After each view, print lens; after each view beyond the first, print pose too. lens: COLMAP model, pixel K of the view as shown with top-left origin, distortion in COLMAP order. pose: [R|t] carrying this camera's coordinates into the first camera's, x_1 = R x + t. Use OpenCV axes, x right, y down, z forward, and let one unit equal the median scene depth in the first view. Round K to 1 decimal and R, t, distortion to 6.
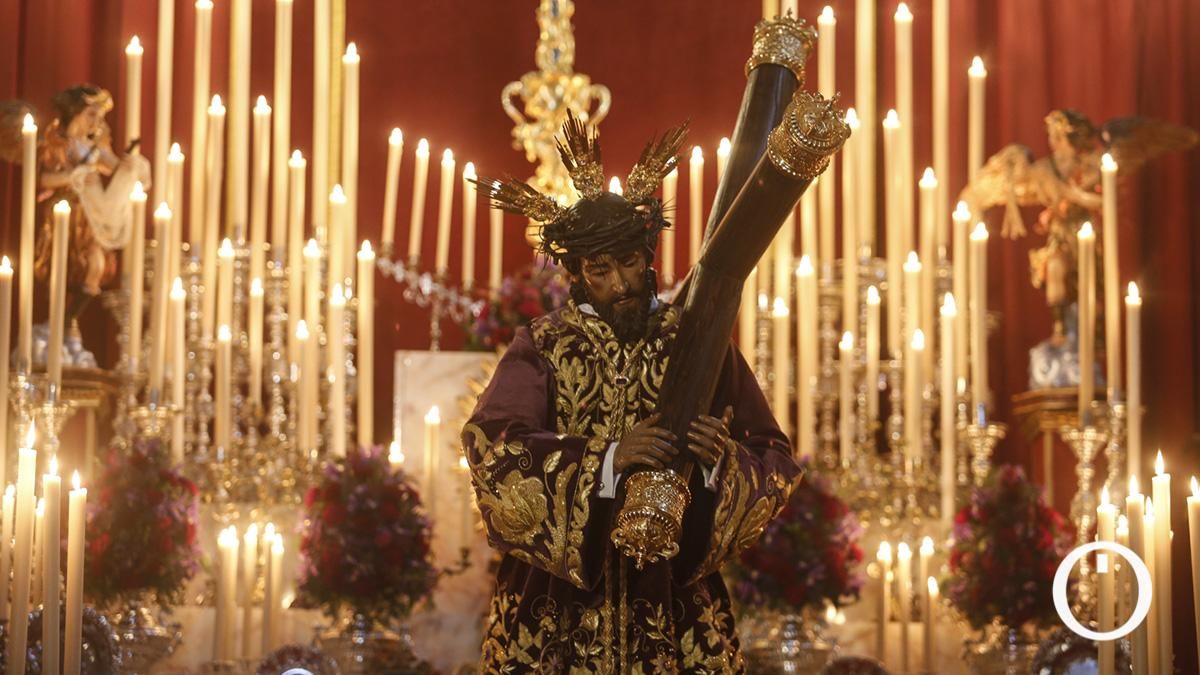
lens RADIAL K [[3864.7, 0, 600.0], [0, 3864.7, 337.4], [0, 0, 1]] dist [0.071005, 0.000000]
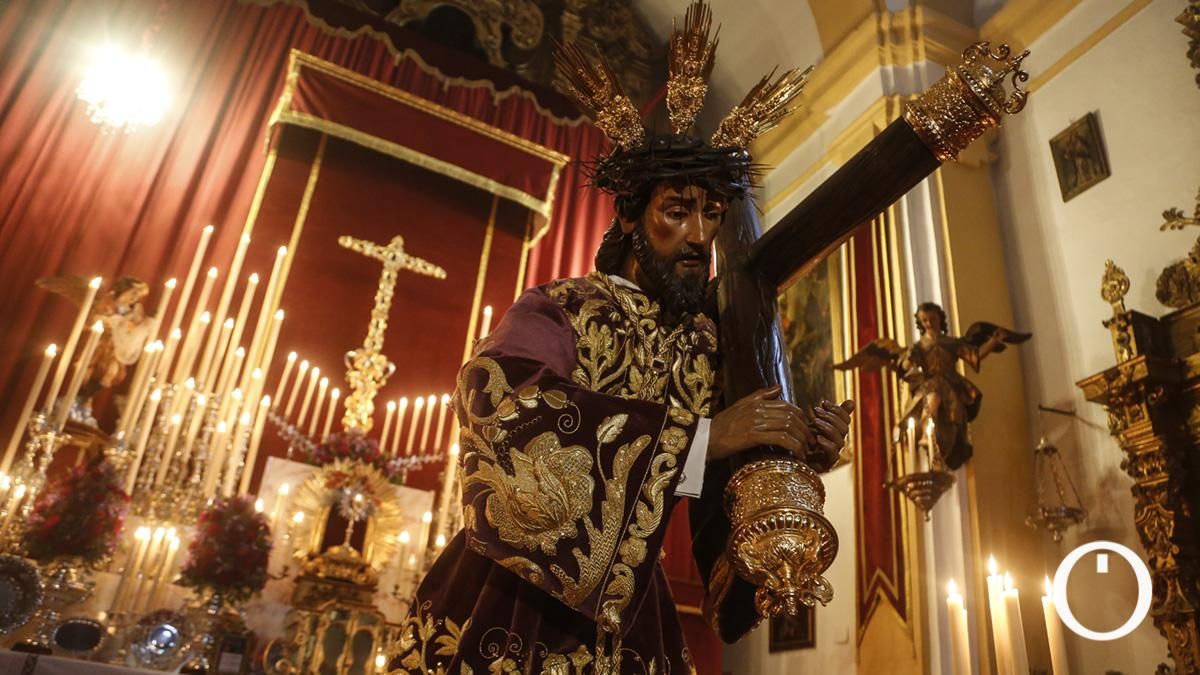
lens RADIAL K [[831.8, 0, 606.5], [0, 831.8, 354.0], [0, 0, 1]] dist [-0.084905, 0.020957]
pose [[0.920319, 0.229609, 0.316690, -0.042884], [-0.147739, 0.953666, -0.262097, 0.040469], [-0.362196, 0.194426, 0.911599, 0.616204]]
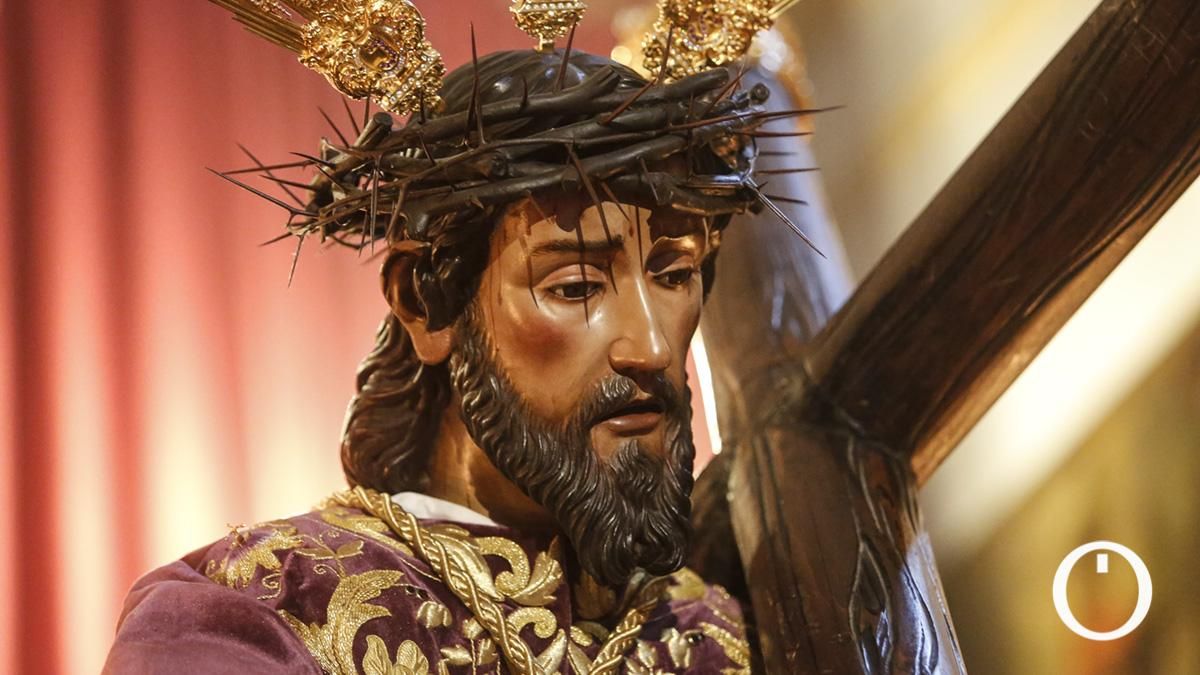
lens RADIAL K [[4482.6, 0, 599.5], [0, 4482.6, 336.9], [0, 0, 1]] dist [0.052252, 0.000000]
pose [[0.915426, 0.143122, 0.376179, -0.082371], [0.016787, 0.920250, -0.390971, 0.077460], [-0.402135, 0.364220, 0.840019, 0.531290]]
